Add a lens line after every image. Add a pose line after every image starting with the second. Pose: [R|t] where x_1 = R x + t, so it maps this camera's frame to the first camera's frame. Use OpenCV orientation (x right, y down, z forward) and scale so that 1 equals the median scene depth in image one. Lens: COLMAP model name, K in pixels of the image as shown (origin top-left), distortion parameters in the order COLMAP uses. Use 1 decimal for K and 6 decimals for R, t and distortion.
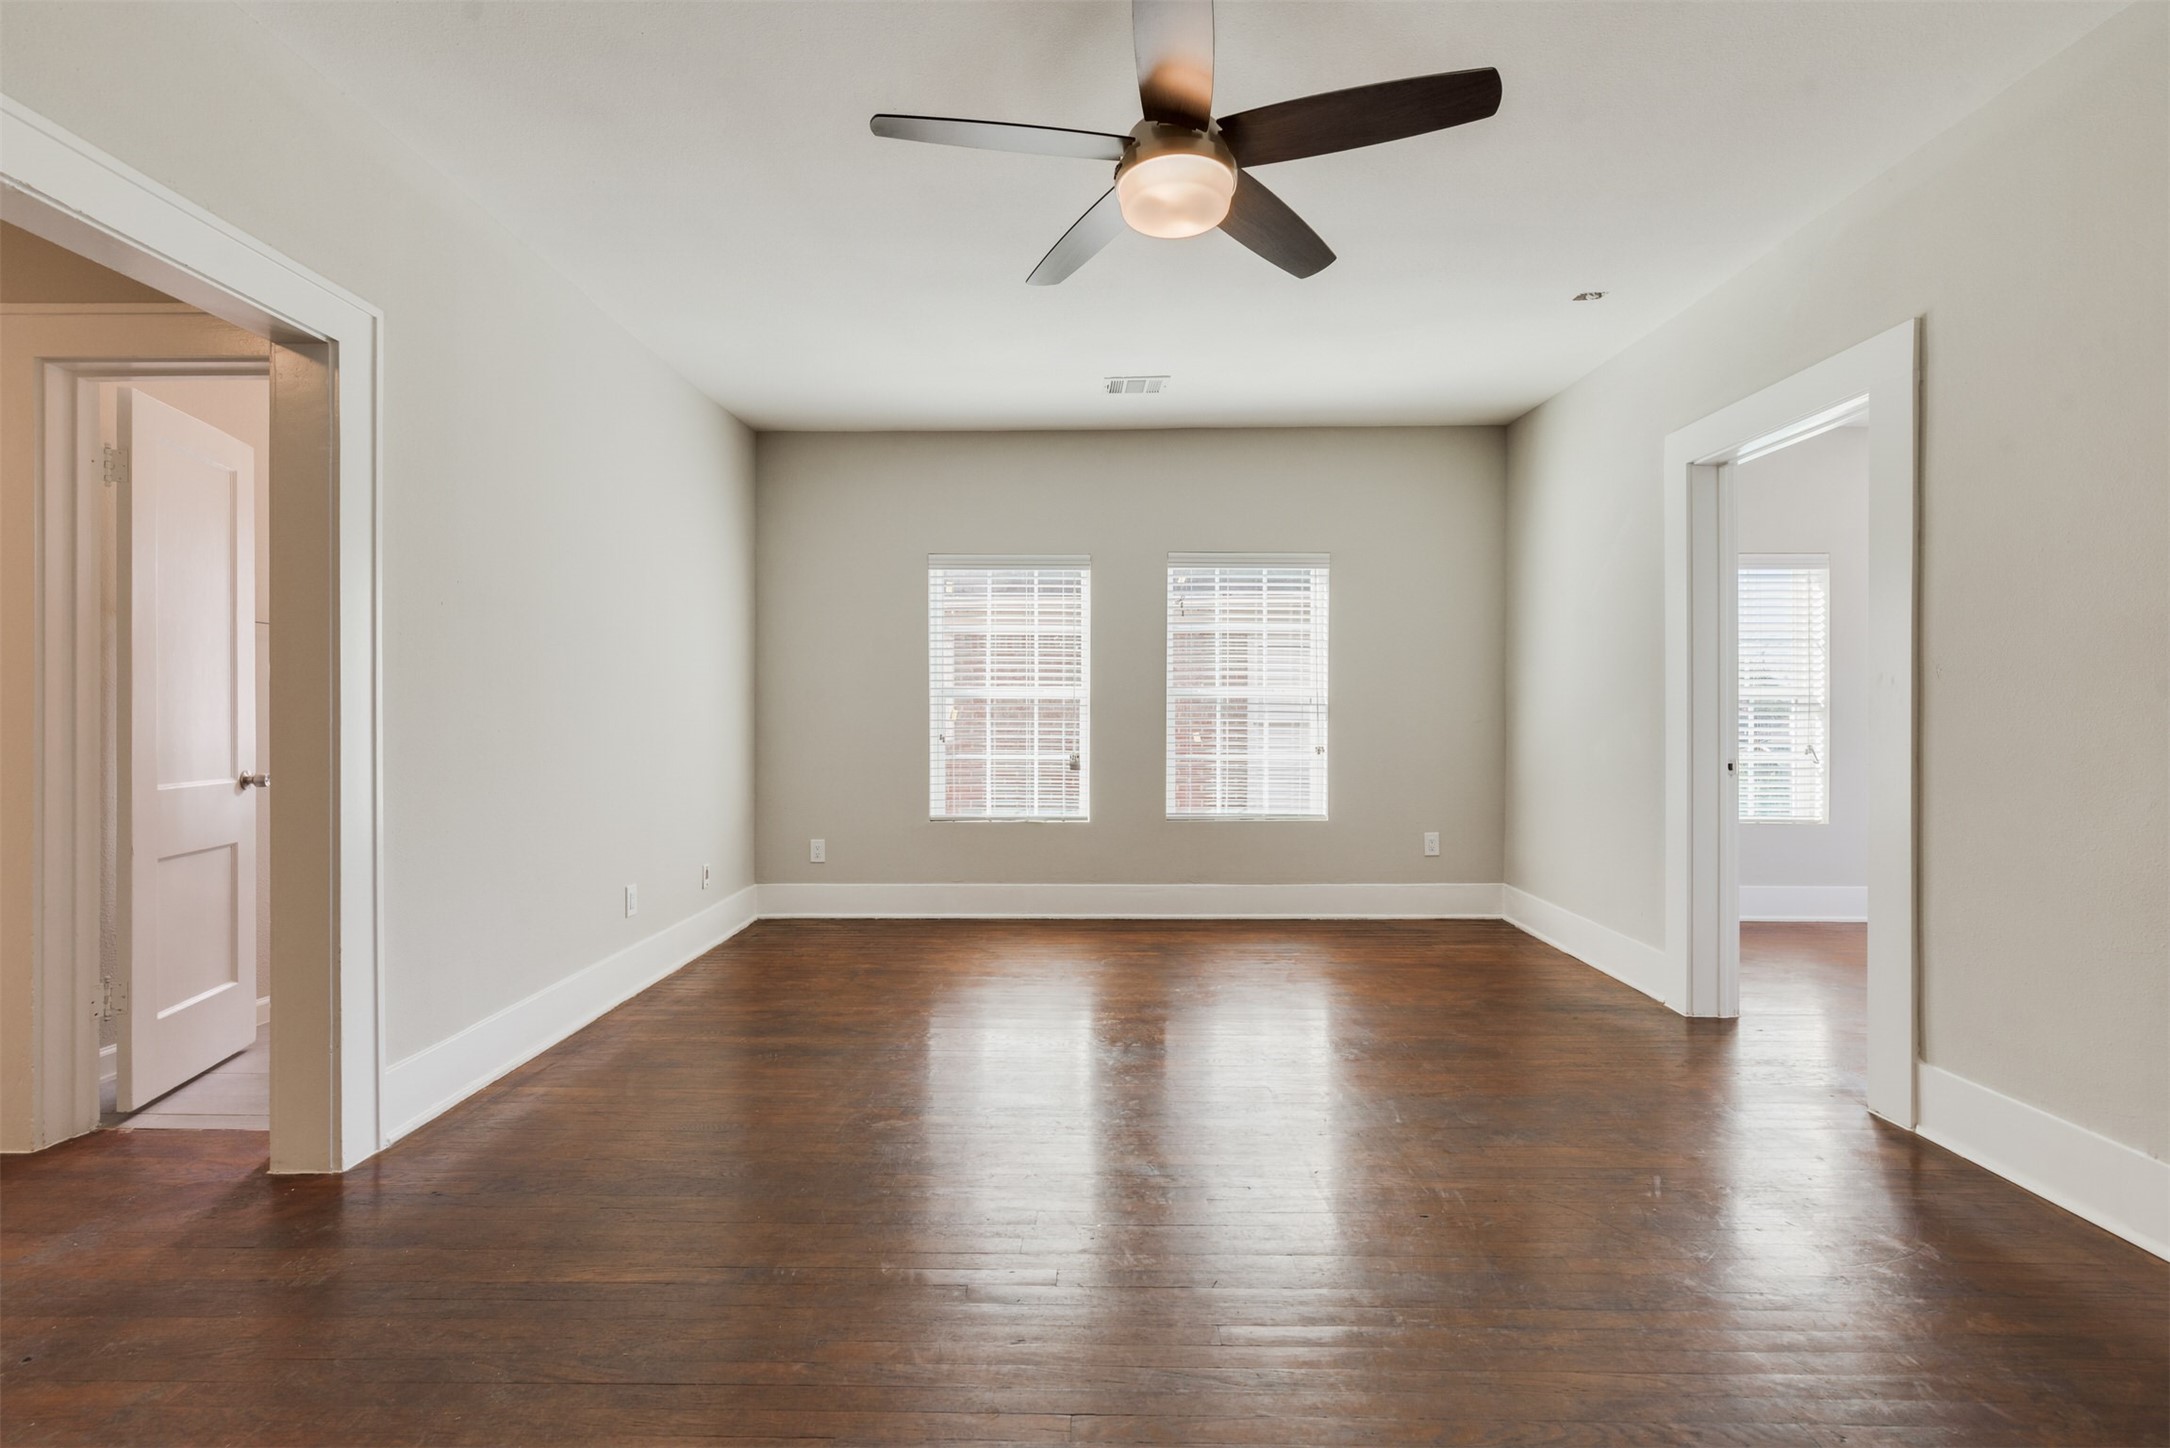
lens RADIAL K [[928.7, 0, 1091.2], [0, 928.7, 727.7], [0, 0, 1]] dist [0.000217, -0.001341]
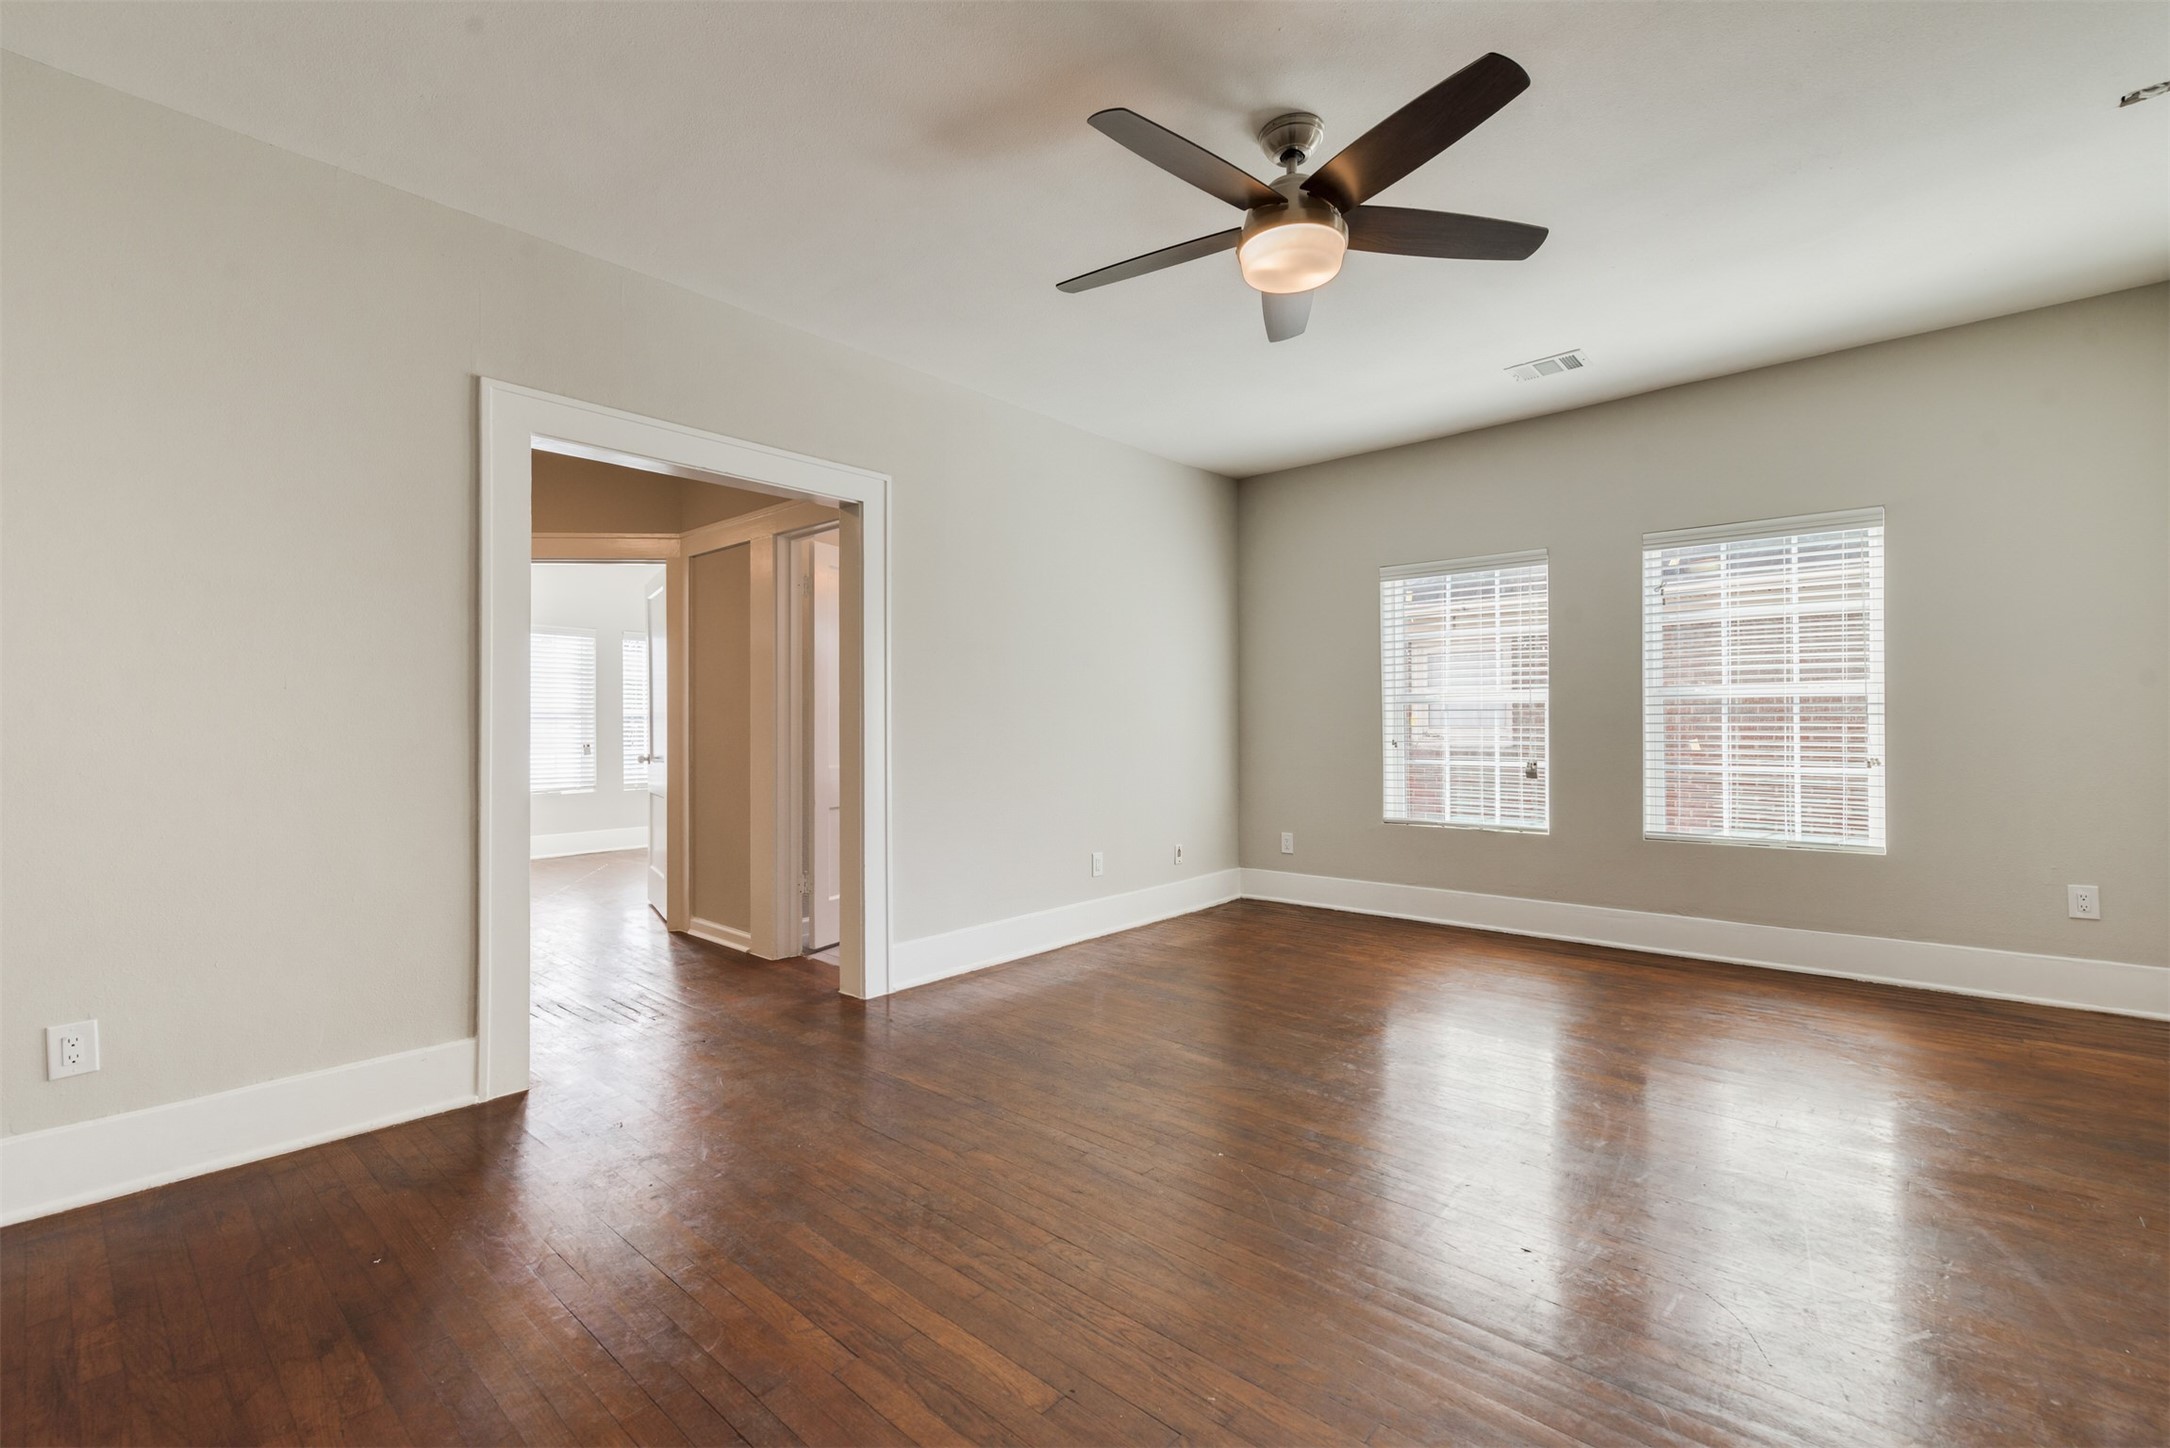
lens RADIAL K [[928.7, 0, 1101.9], [0, 928.7, 734.9], [0, 0, 1]] dist [0.000217, -0.001341]
pose [[0.763780, 0.002497, -0.645471, 0.255710], [-0.000548, 0.999995, 0.003220, -0.001297], [0.645476, -0.002106, 0.763778, -0.000565]]
